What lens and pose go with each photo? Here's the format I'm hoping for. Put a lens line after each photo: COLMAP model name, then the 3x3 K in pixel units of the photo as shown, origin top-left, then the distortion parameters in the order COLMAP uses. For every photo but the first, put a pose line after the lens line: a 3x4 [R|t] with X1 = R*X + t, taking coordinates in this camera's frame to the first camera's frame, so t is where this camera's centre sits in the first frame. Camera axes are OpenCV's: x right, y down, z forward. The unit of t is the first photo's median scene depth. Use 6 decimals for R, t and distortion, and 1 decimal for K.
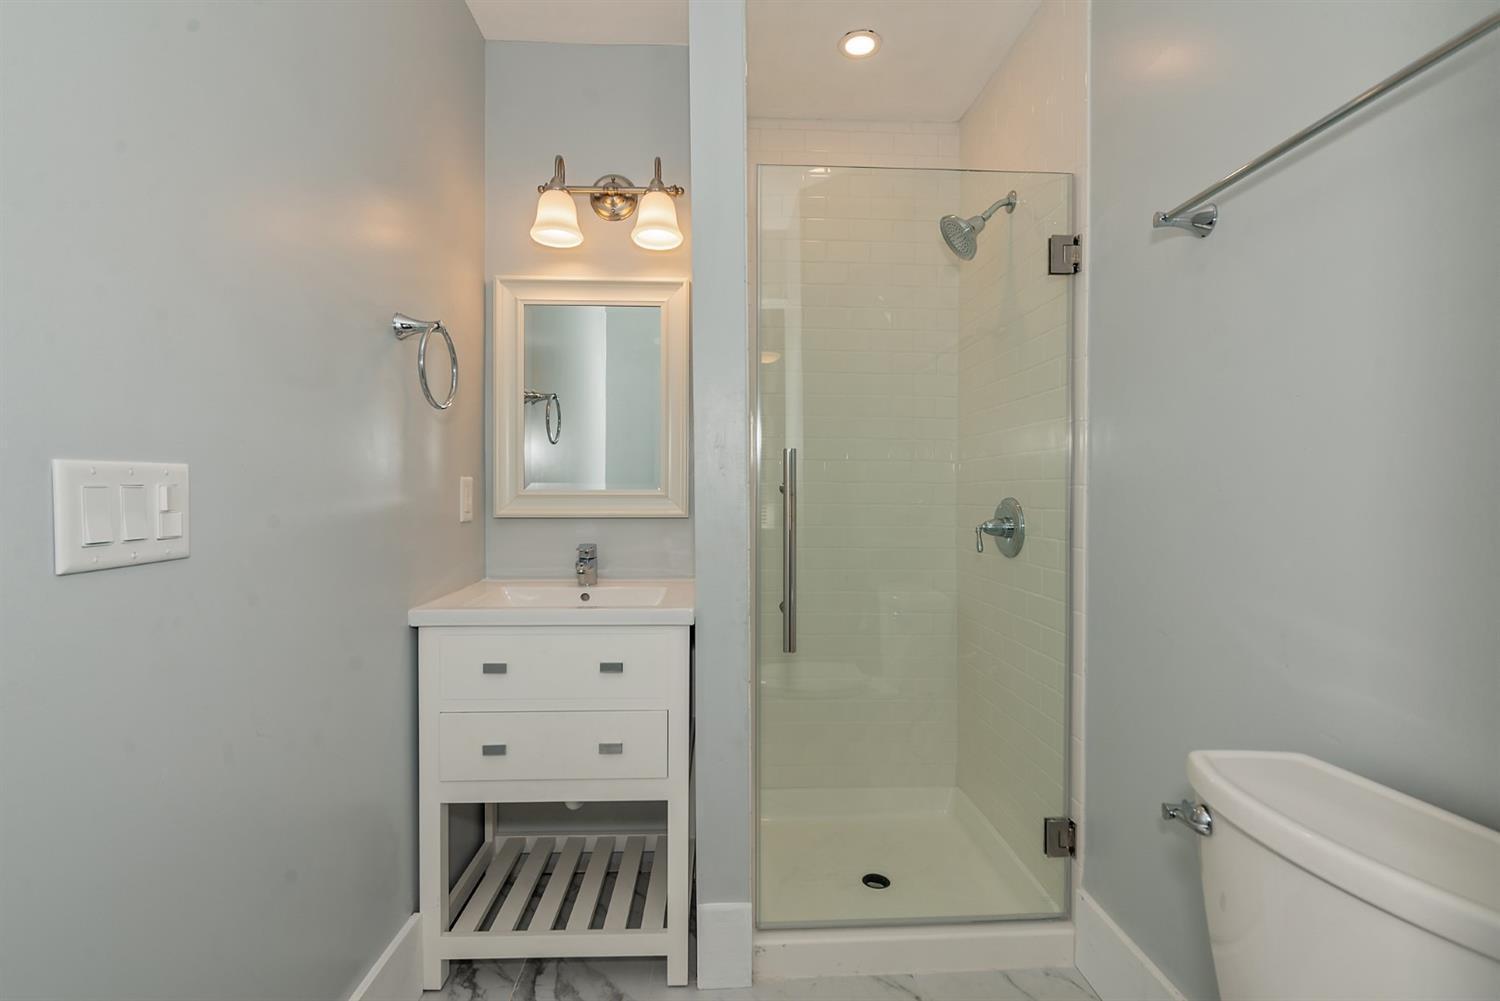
lens RADIAL K [[688.4, 0, 753.6], [0, 688.4, 501.3], [0, 0, 1]] dist [0.000168, 0.000034]
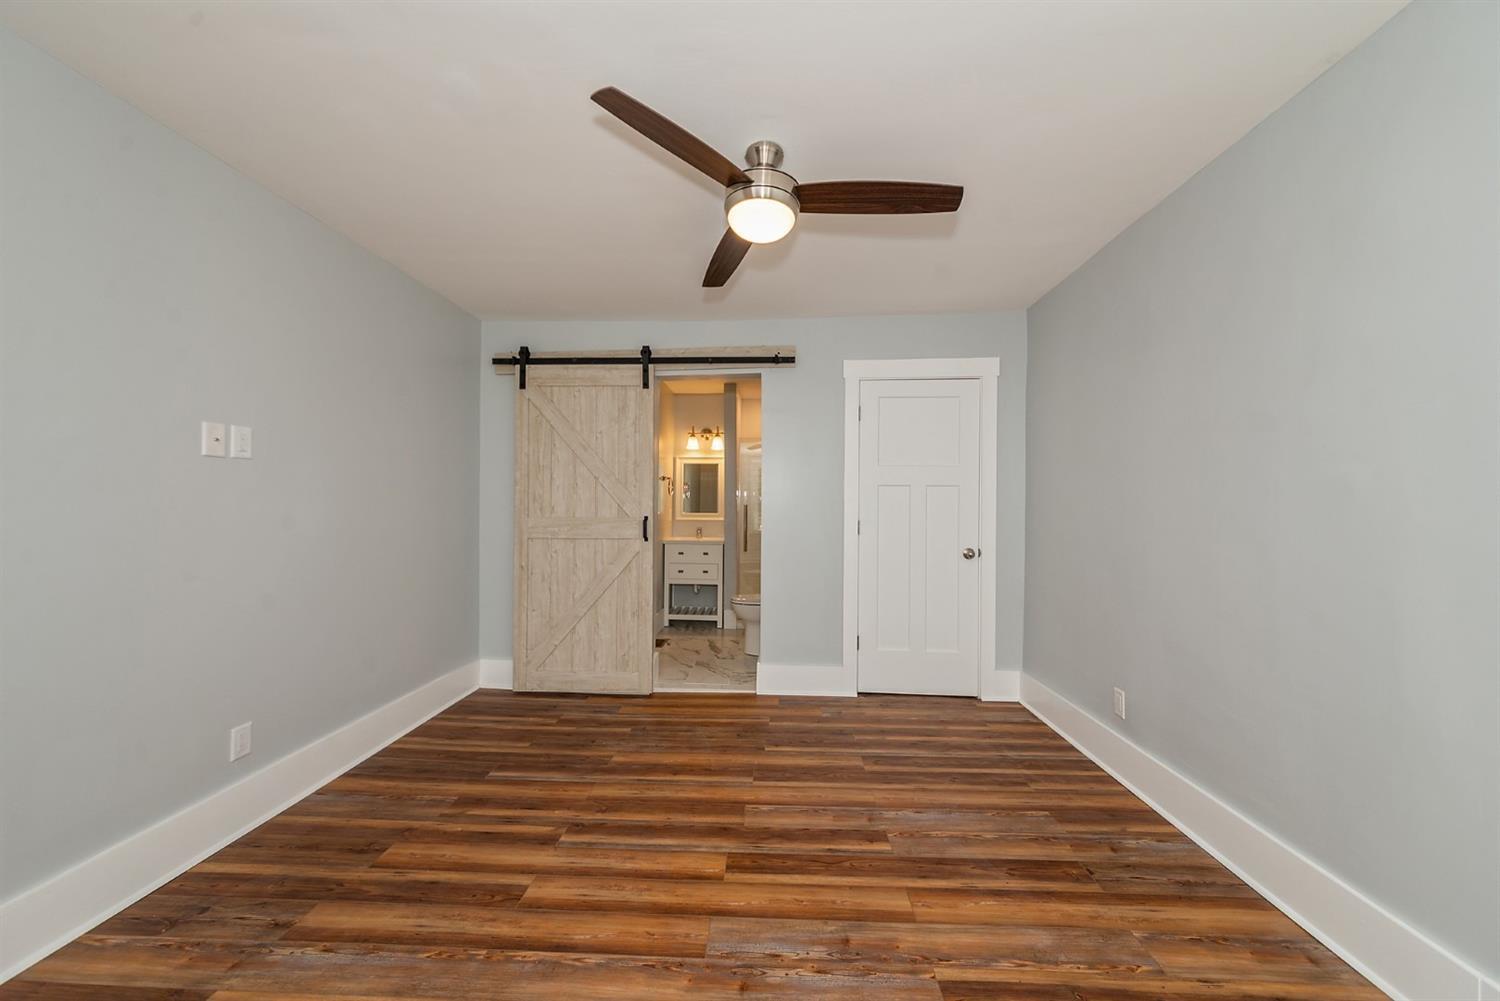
lens RADIAL K [[539.7, 0, 755.6], [0, 539.7, 497.2], [0, 0, 1]] dist [-0.000132, 0.000977]
pose [[0.994534, 0.005487, -0.104274, 0.464701], [-0.007065, 0.999866, -0.014768, -0.078030], [0.104179, 0.015424, 0.994439, -2.385023]]
